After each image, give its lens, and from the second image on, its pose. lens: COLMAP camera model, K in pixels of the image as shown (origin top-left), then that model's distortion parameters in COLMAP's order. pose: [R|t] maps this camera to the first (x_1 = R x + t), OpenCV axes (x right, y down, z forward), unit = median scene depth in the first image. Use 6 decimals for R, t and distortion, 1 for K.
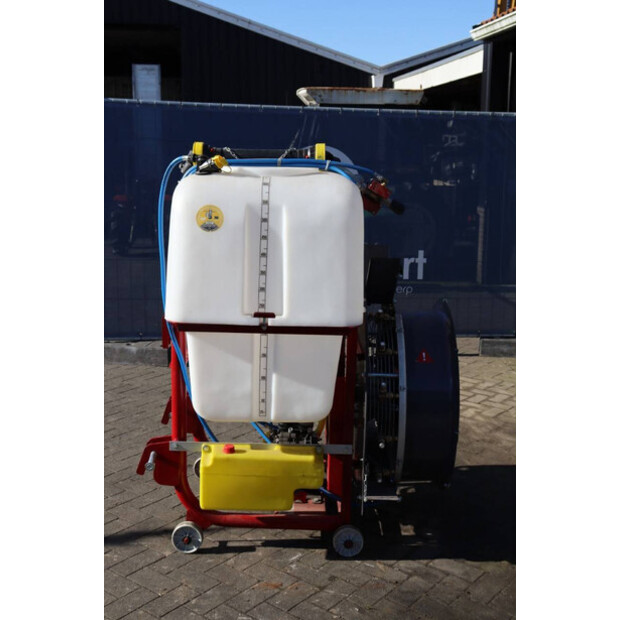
lens RADIAL K [[823.8, 0, 310.0], [0, 823.8, 310.0], [0, 0, 1]] dist [0.033457, 0.073467]
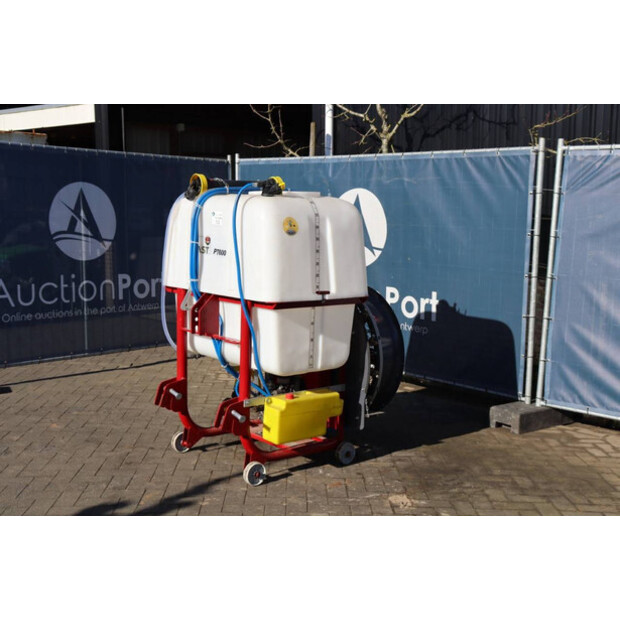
lens RADIAL K [[847.2, 0, 301.6], [0, 847.2, 308.5], [0, 0, 1]] dist [0.048052, 0.088056]
pose [[0.764435, -0.080142, 0.639700, -0.987843], [0.120445, 0.992527, -0.019586, 0.055399], [-0.633350, 0.092021, 0.768375, -0.104711]]
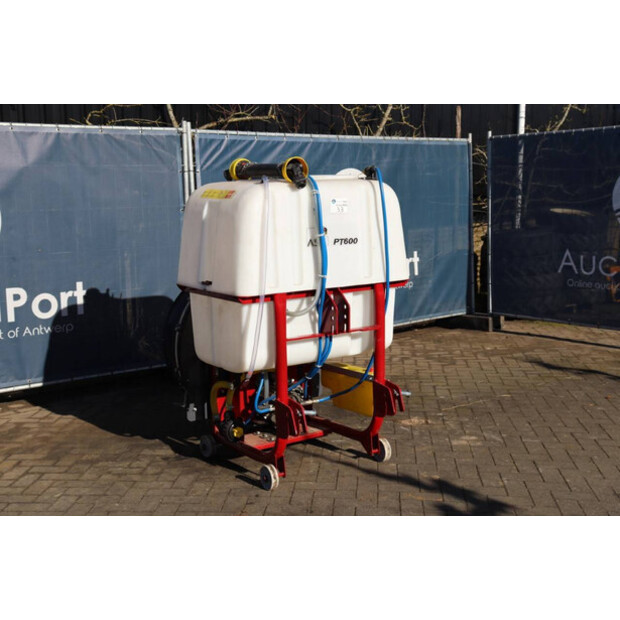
lens RADIAL K [[883.4, 0, 310.0], [0, 883.4, 310.0], [0, 0, 1]] dist [0.074528, 0.031117]
pose [[-0.590468, -0.131900, 0.796210, -1.275934], [0.162726, 0.946836, 0.277529, -0.383504], [-0.790486, 0.293436, -0.537612, 1.923705]]
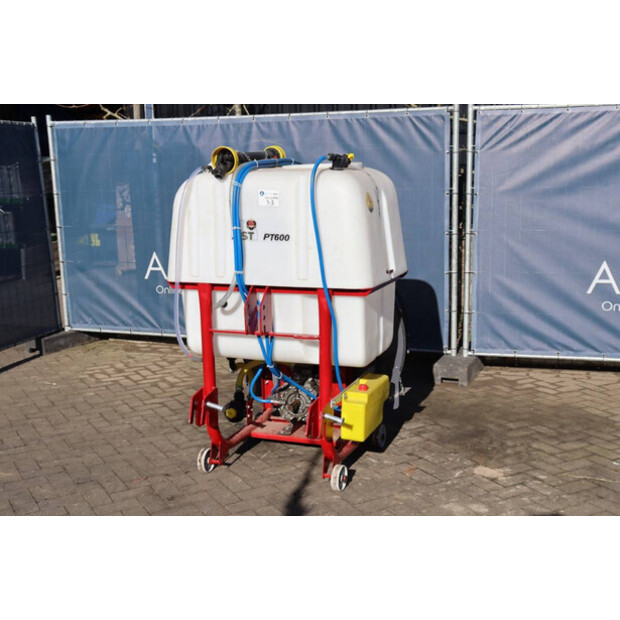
lens RADIAL K [[847.2, 0, 301.6], [0, 847.2, 308.5], [0, 0, 1]] dist [0.048052, 0.088056]
pose [[0.363195, -0.189465, 0.912246, -1.311358], [0.212101, 0.970211, 0.117059, -0.121100], [-0.907250, 0.150973, 0.392562, 0.573495]]
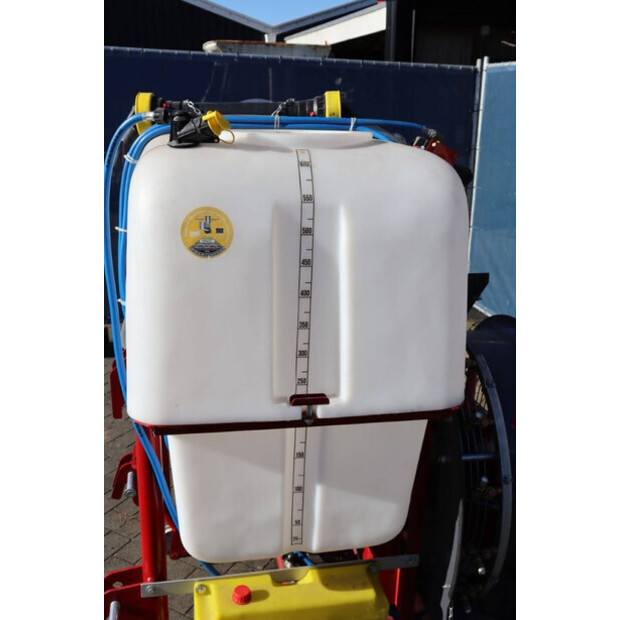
lens RADIAL K [[651.6, 0, 298.1], [0, 651.6, 310.4], [0, 0, 1]] dist [-0.020437, 0.003056]
pose [[0.986171, -0.049593, 0.158140, -0.125428], [0.031734, 0.993029, 0.113519, -0.101291], [-0.162667, -0.106931, 0.980870, 0.544807]]
